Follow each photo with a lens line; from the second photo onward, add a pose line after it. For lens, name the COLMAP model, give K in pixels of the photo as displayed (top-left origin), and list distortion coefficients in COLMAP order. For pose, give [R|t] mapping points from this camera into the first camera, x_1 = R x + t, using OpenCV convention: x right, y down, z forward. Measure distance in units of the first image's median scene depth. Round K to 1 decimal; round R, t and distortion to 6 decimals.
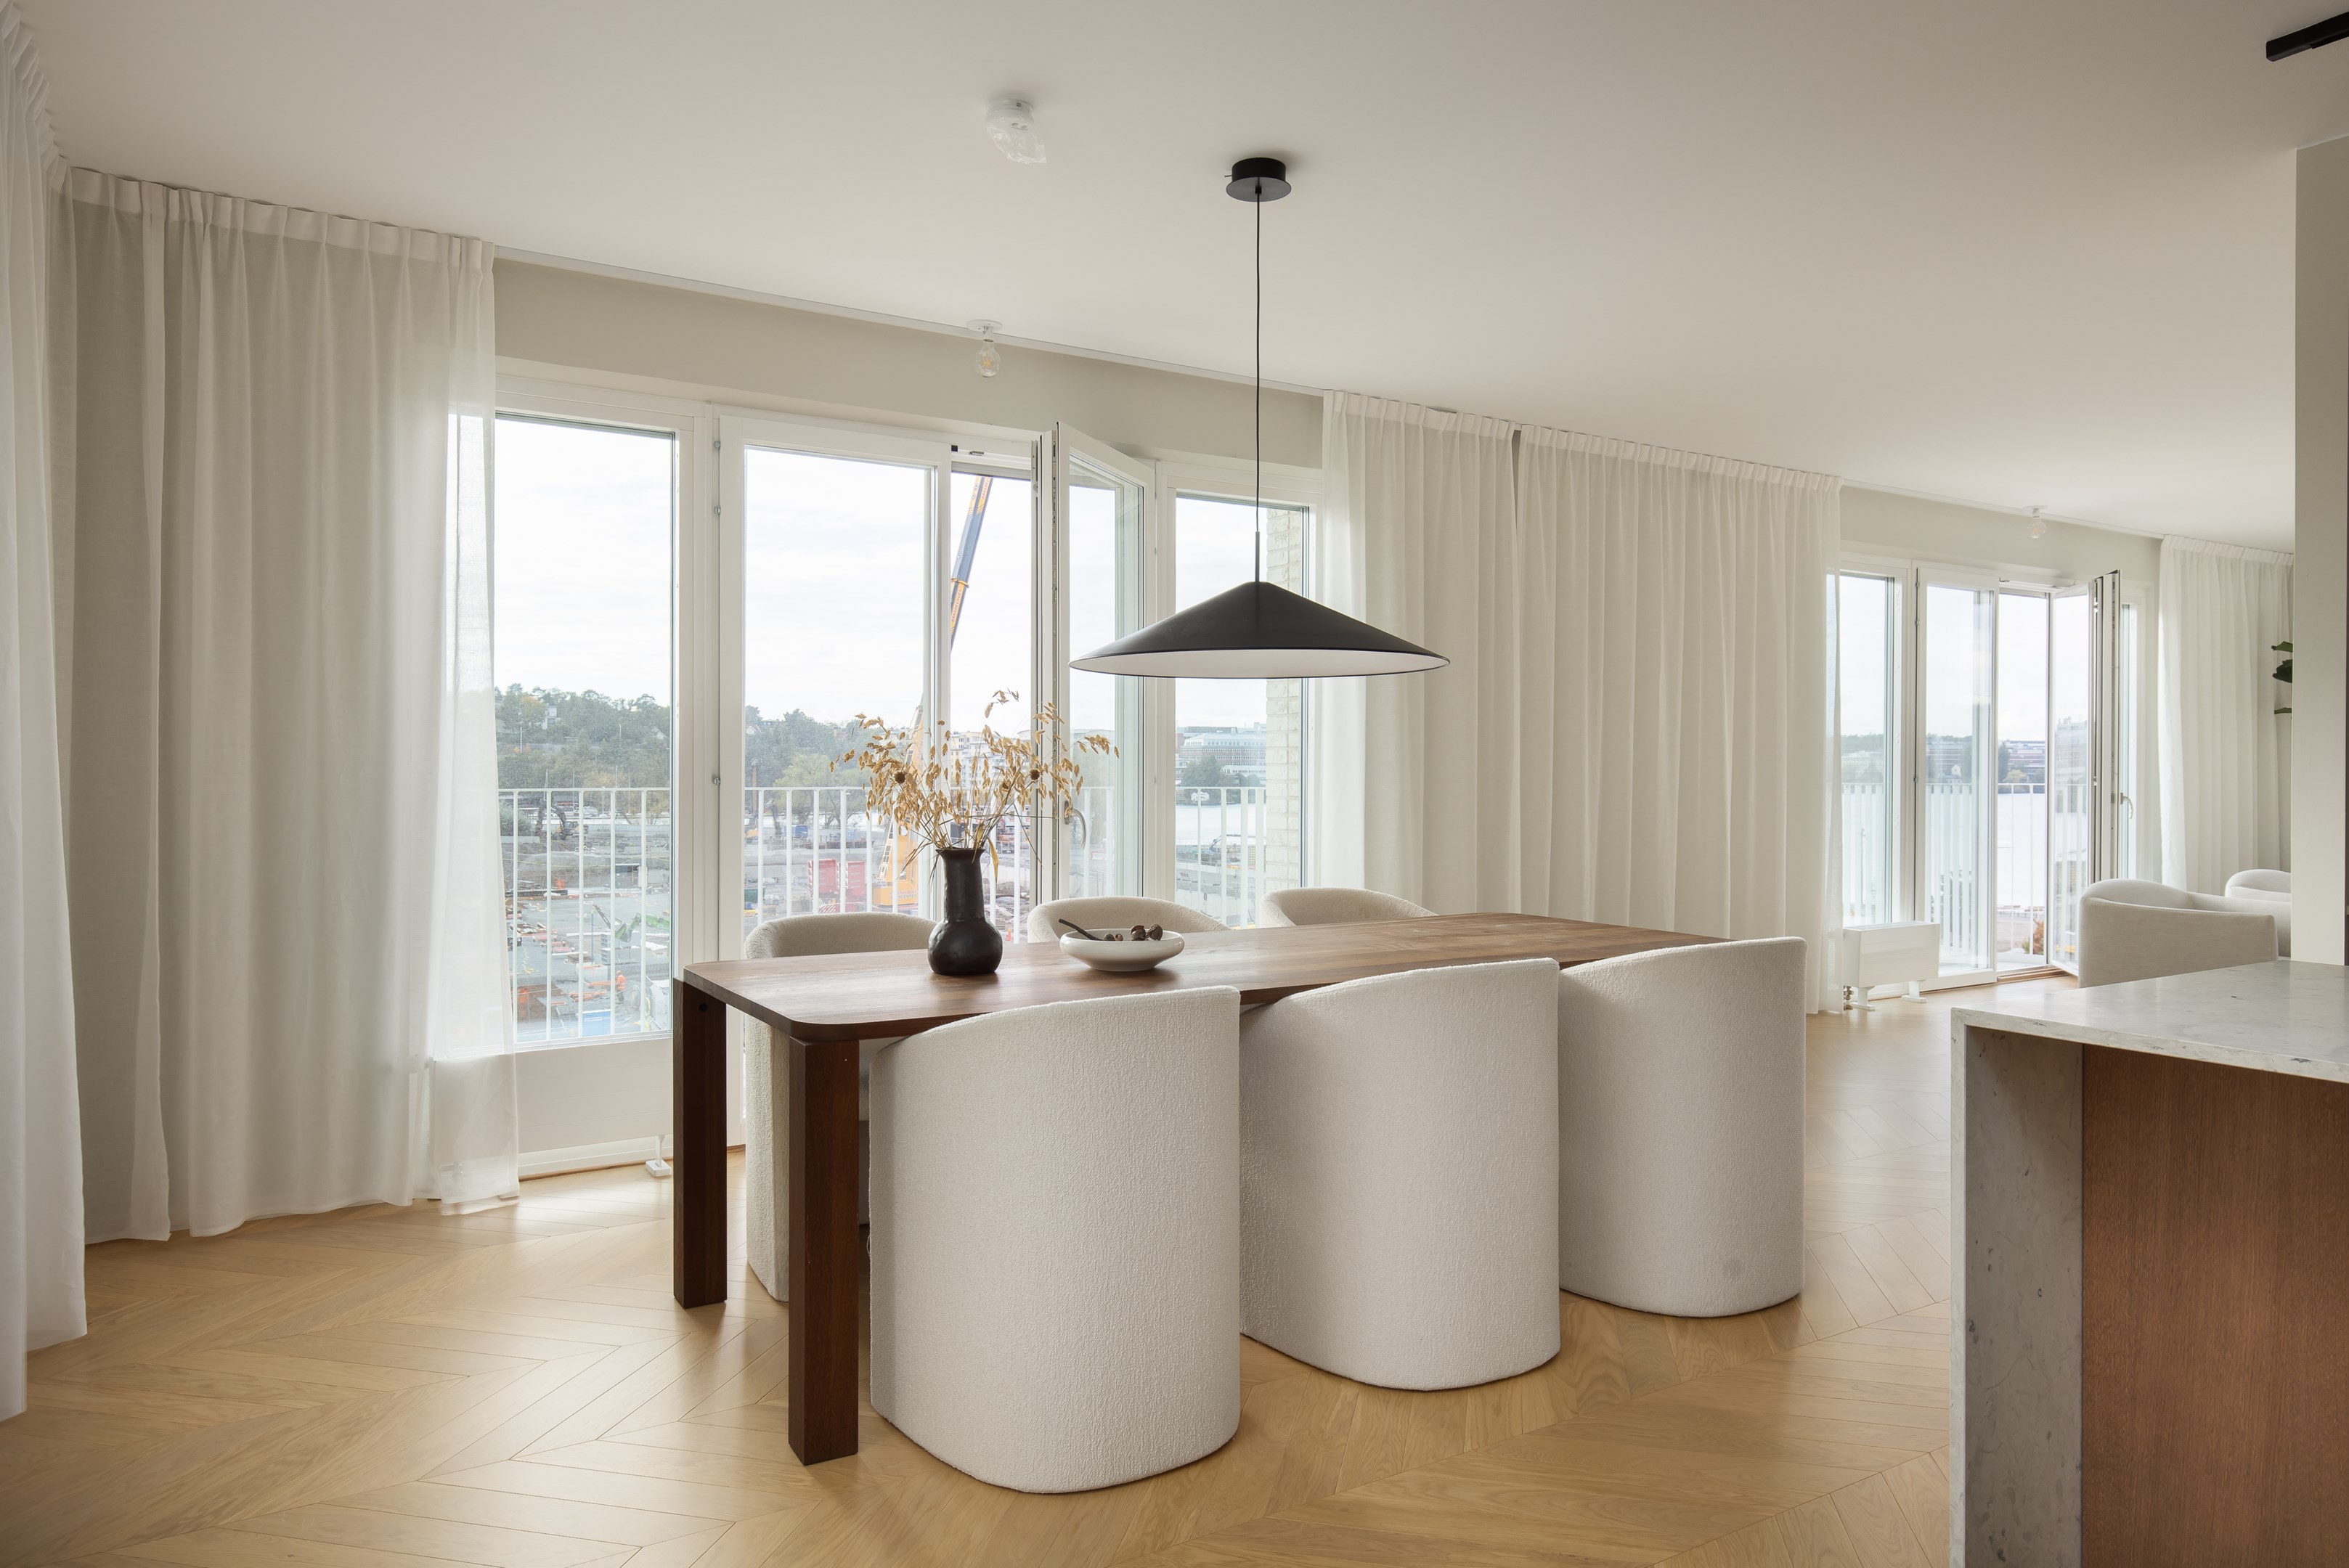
lens RADIAL K [[1476.1, 0, 1155.1], [0, 1476.1, 772.0], [0, 0, 1]] dist [0.007397, -0.004308]
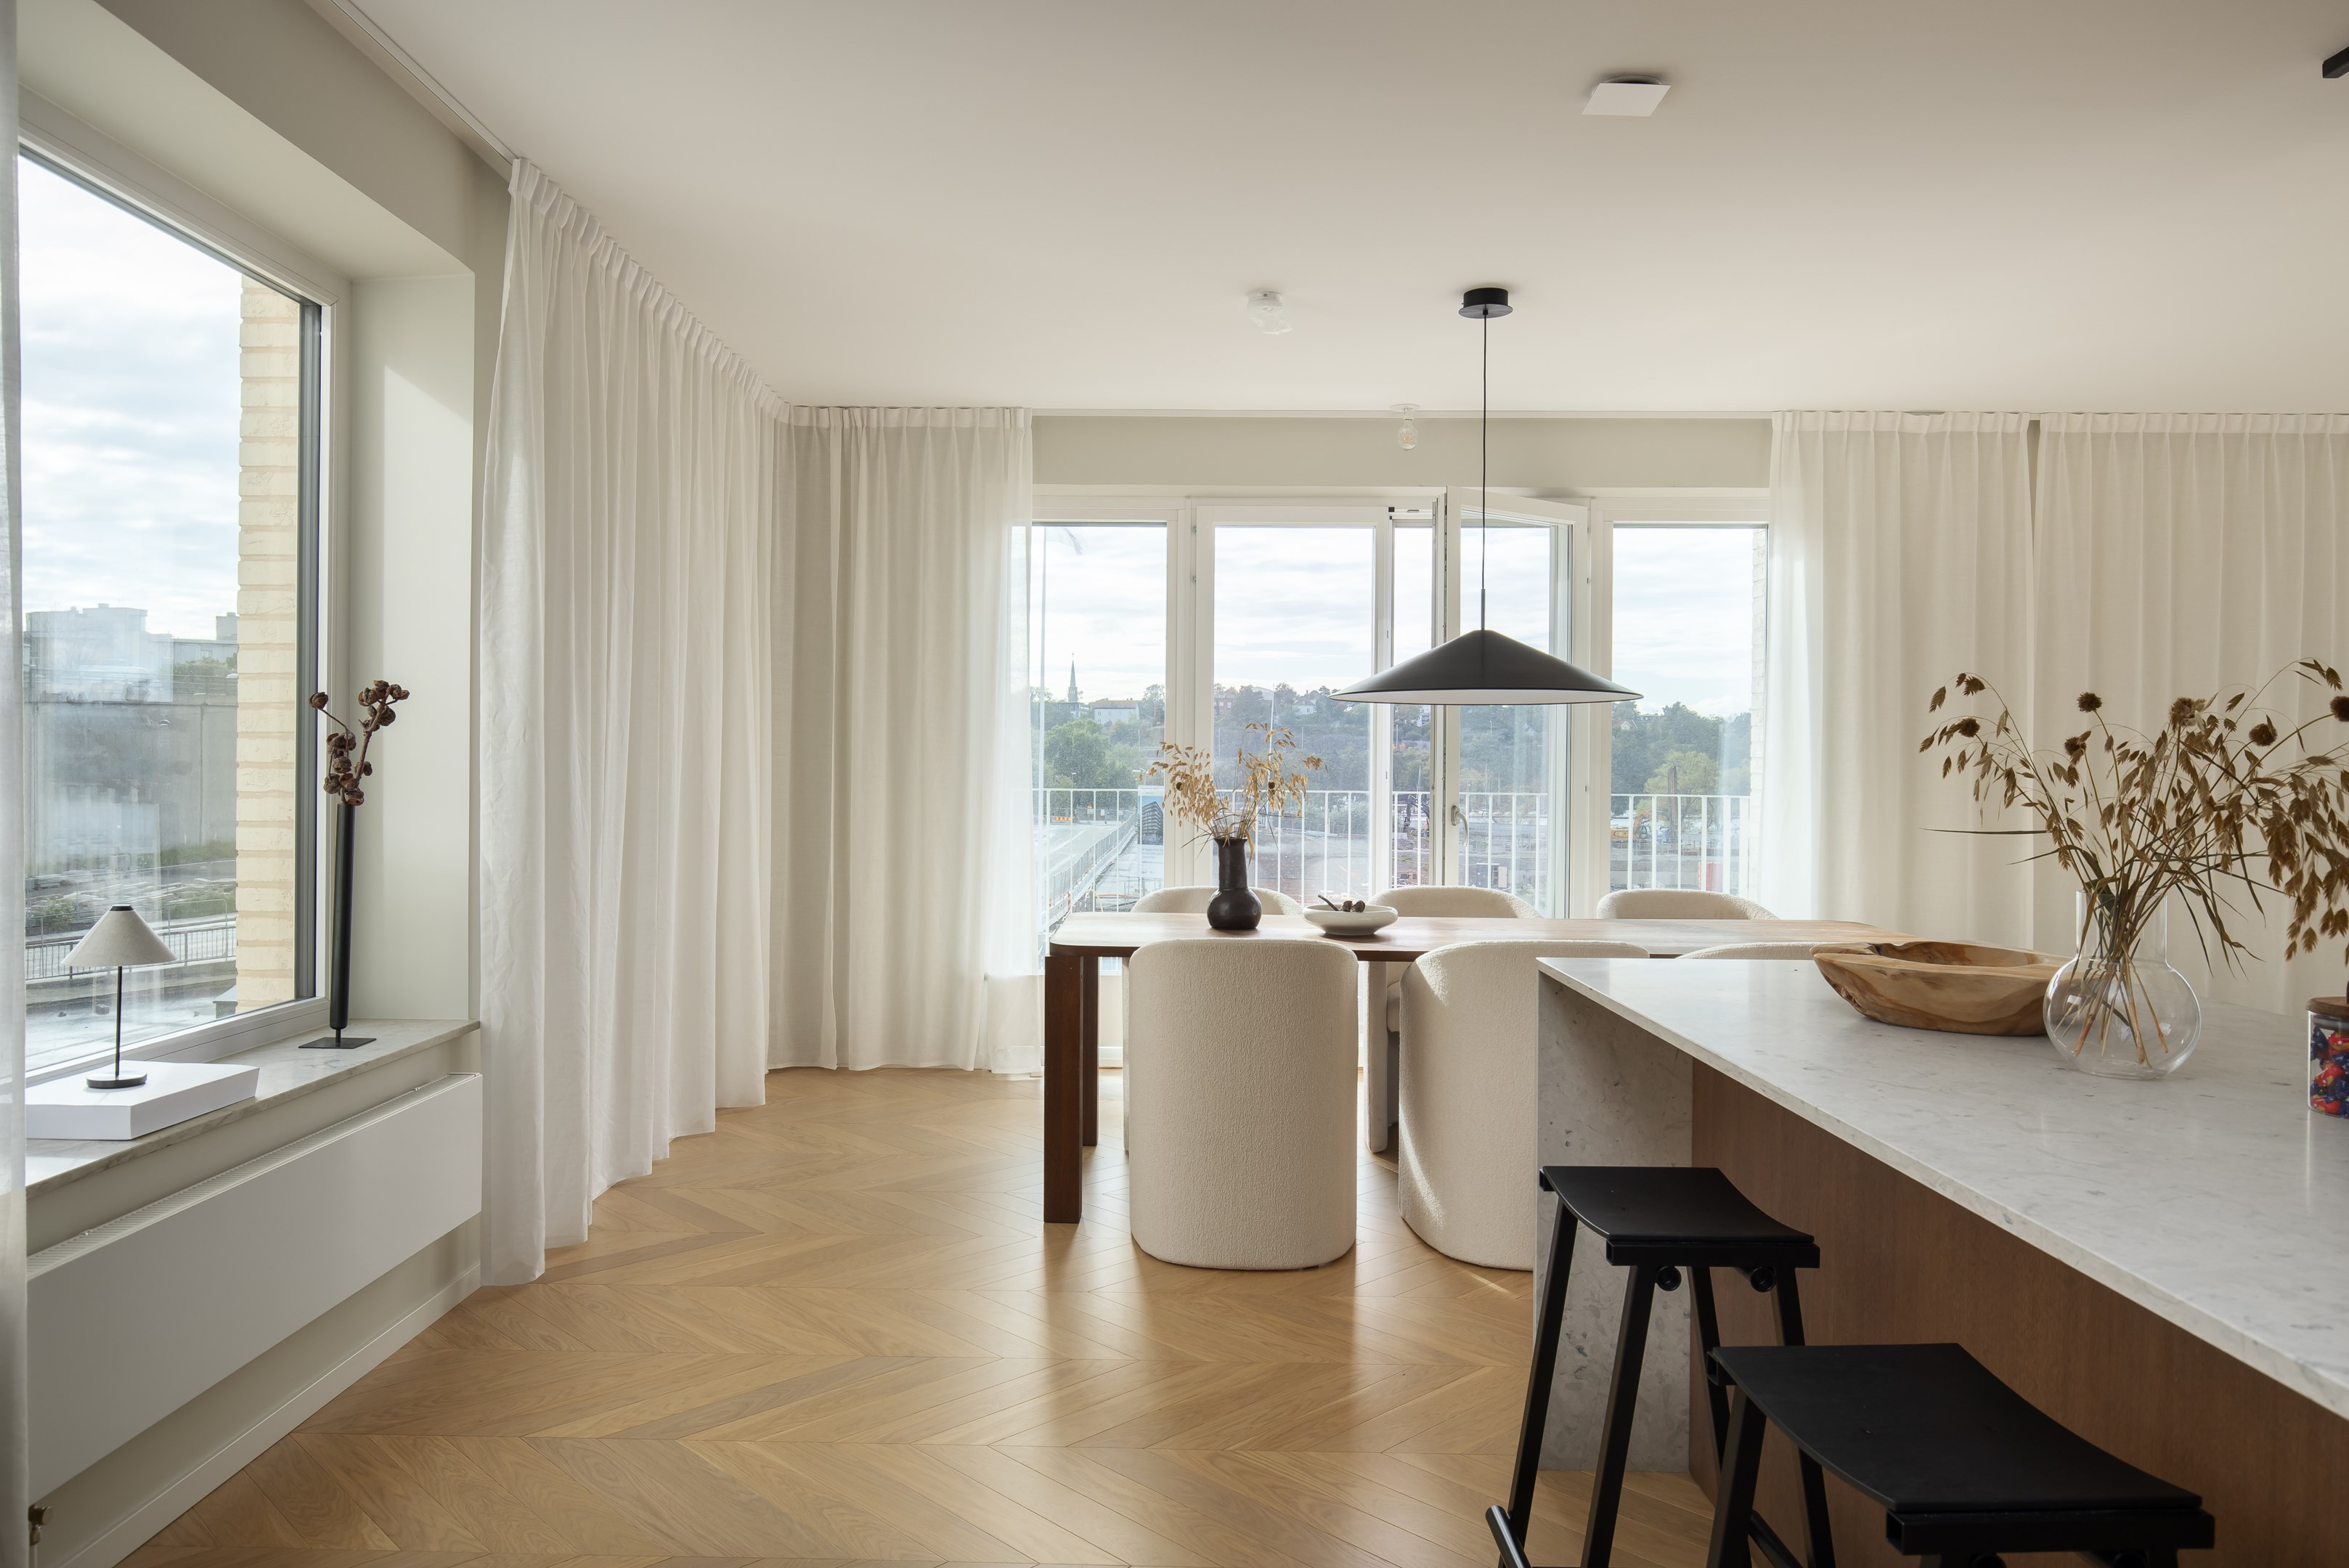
lens RADIAL K [[1567.2, 0, 1133.0], [0, 1567.2, 764.0], [0, 0, 1]] dist [0.000548, -0.003825]
pose [[0.840368, 0.004658, -0.541996, 0.479352], [-0.006777, 0.999975, -0.001913, -0.011224], [0.541973, 0.005281, 0.840379, -0.229159]]
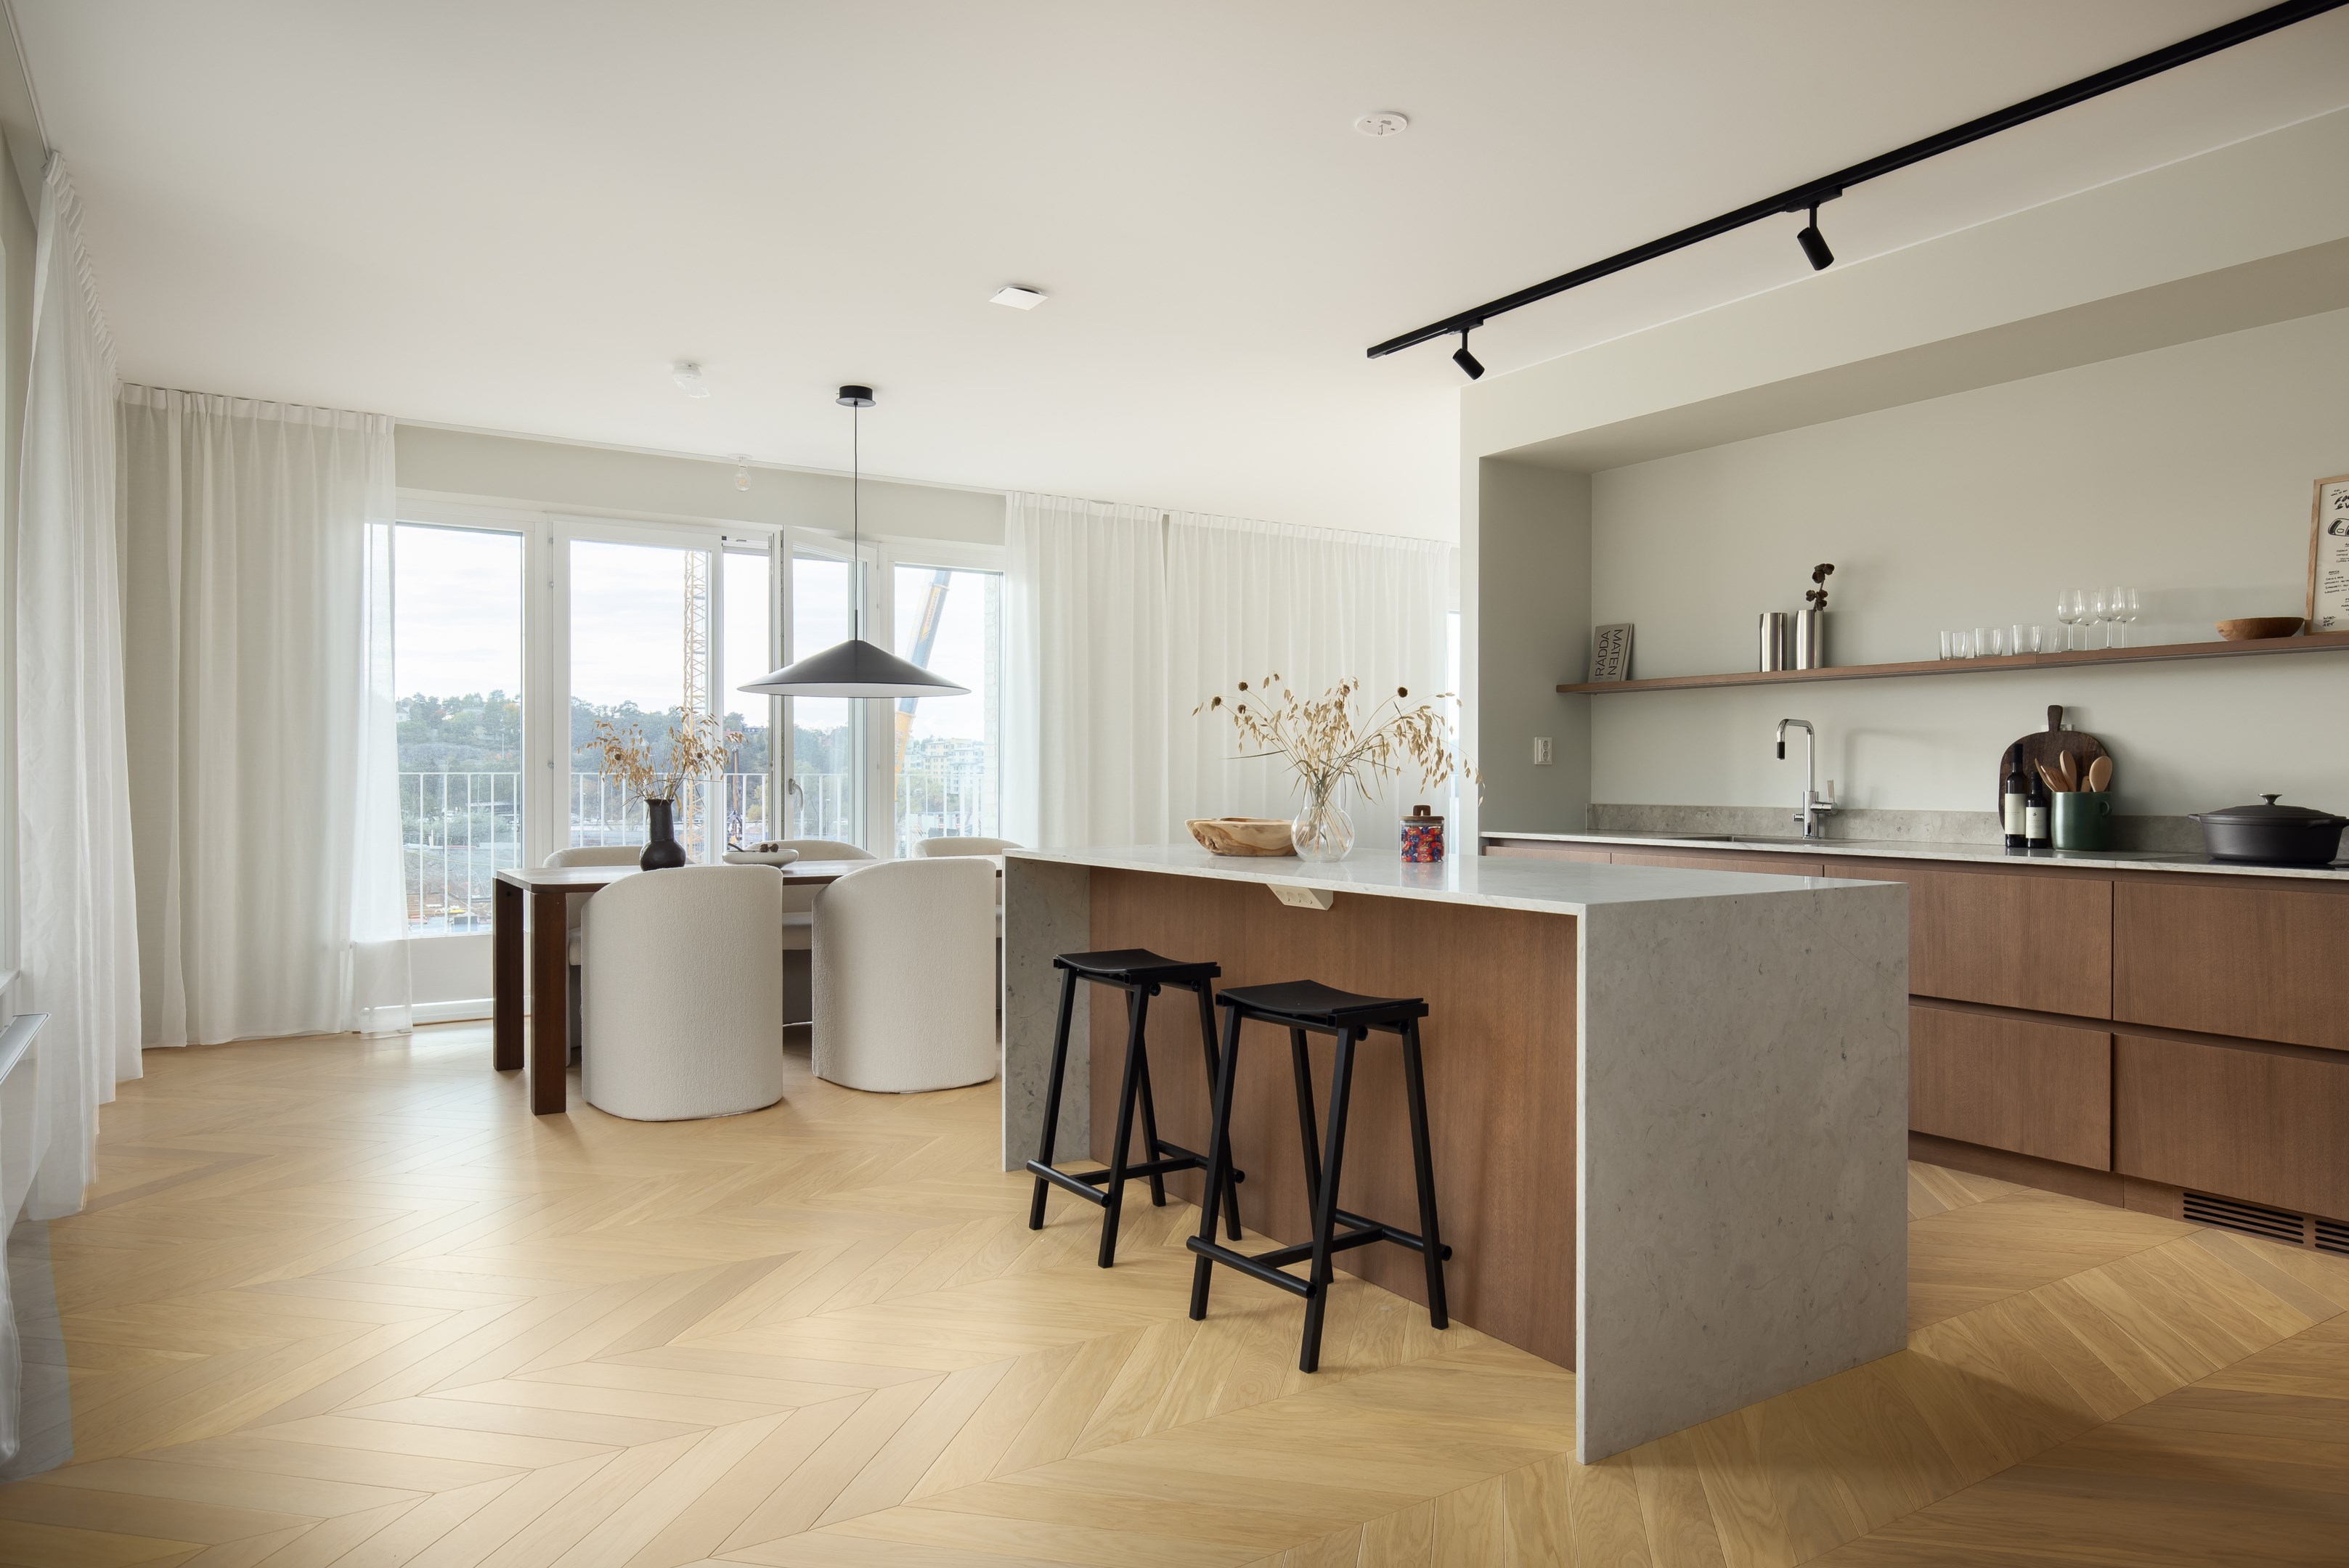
lens RADIAL K [[1476.1, 0, 1173.9], [0, 1476.1, 780.7], [0, 0, 1]] dist [0.007397, -0.004308]
pose [[0.999748, -0.001283, 0.022432, 0.348135], [0.001252, 0.999998, 0.001412, 0.023813], [-0.022434, -0.001384, 0.999747, -0.591684]]
